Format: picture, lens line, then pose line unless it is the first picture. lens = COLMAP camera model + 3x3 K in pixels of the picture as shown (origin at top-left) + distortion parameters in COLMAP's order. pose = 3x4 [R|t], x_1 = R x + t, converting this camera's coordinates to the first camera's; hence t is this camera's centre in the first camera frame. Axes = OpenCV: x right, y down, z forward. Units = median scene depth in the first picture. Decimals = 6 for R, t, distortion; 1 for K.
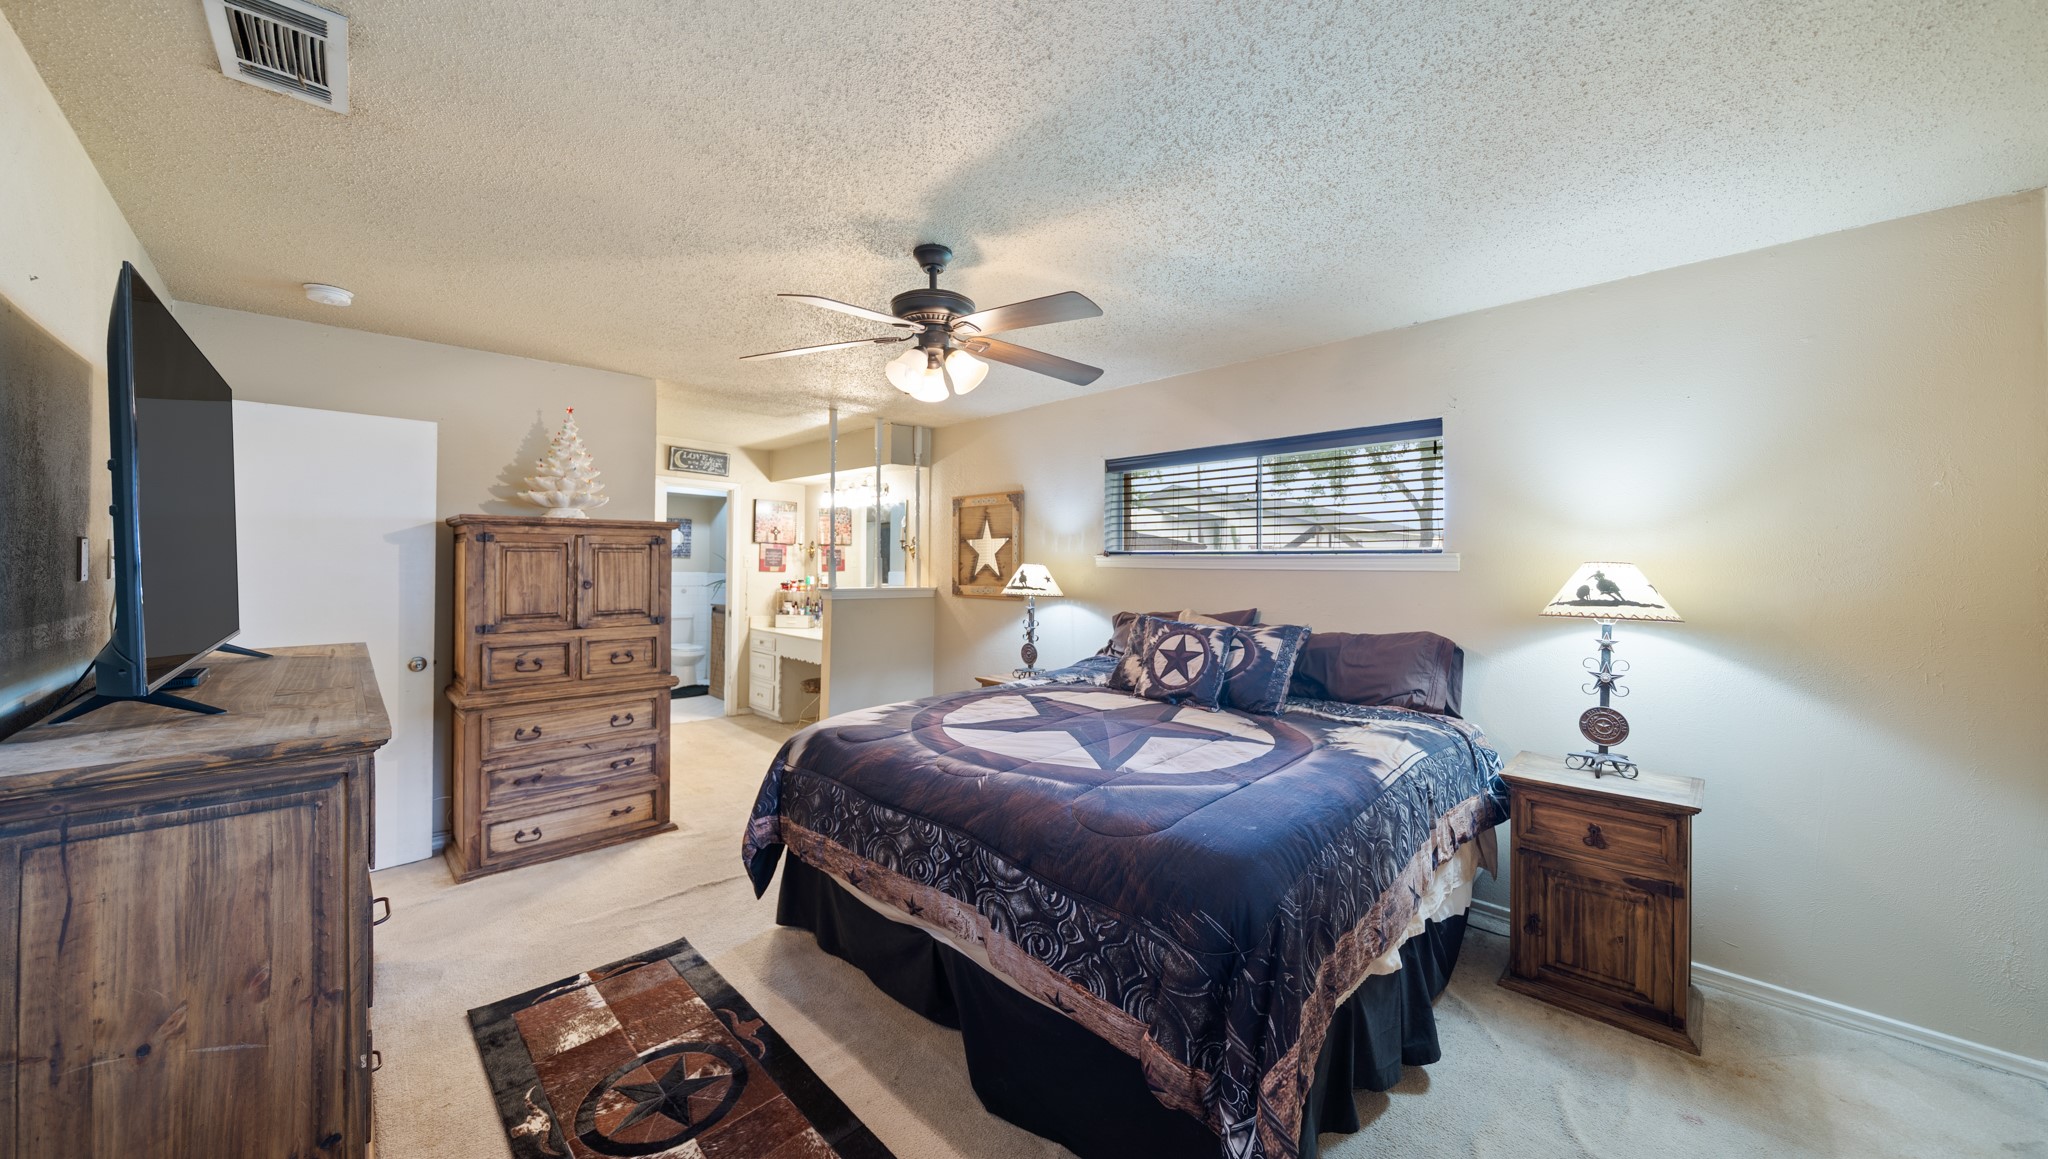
lens RADIAL K [[693.4, 0, 1017.0], [0, 693.4, 547.1], [0, 0, 1]] dist [0.000184, 0.000003]
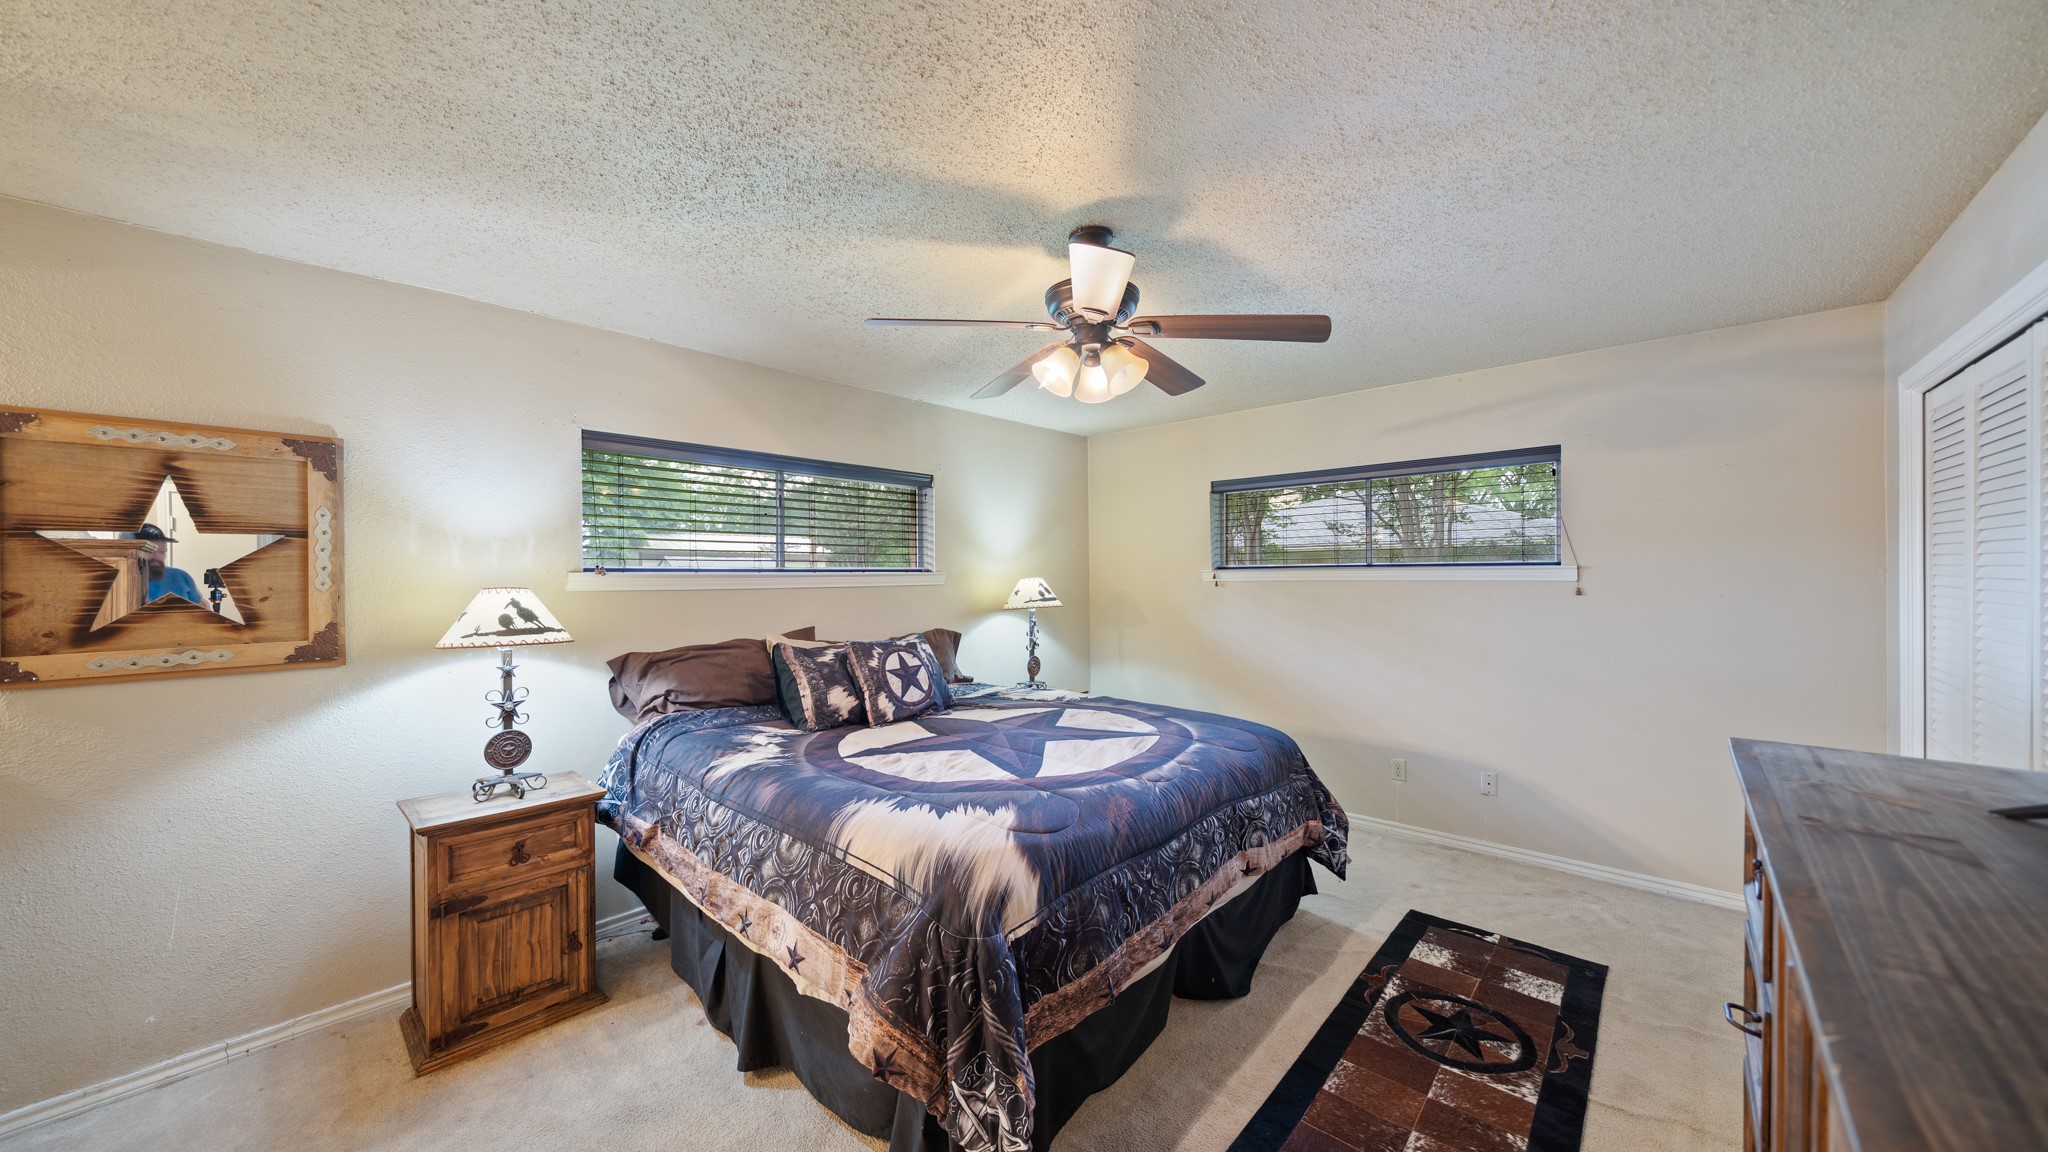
lens RADIAL K [[714.8, 0, 1023.6], [0, 714.8, 583.0], [0, 0, 1]] dist [-0.003091, -0.000108]
pose [[-0.038227, 0.000889, 0.999269, -0.319476], [-0.001061, 0.999999, -0.000931, 0.011478], [-0.999269, -0.001095, -0.038226, 0.346777]]
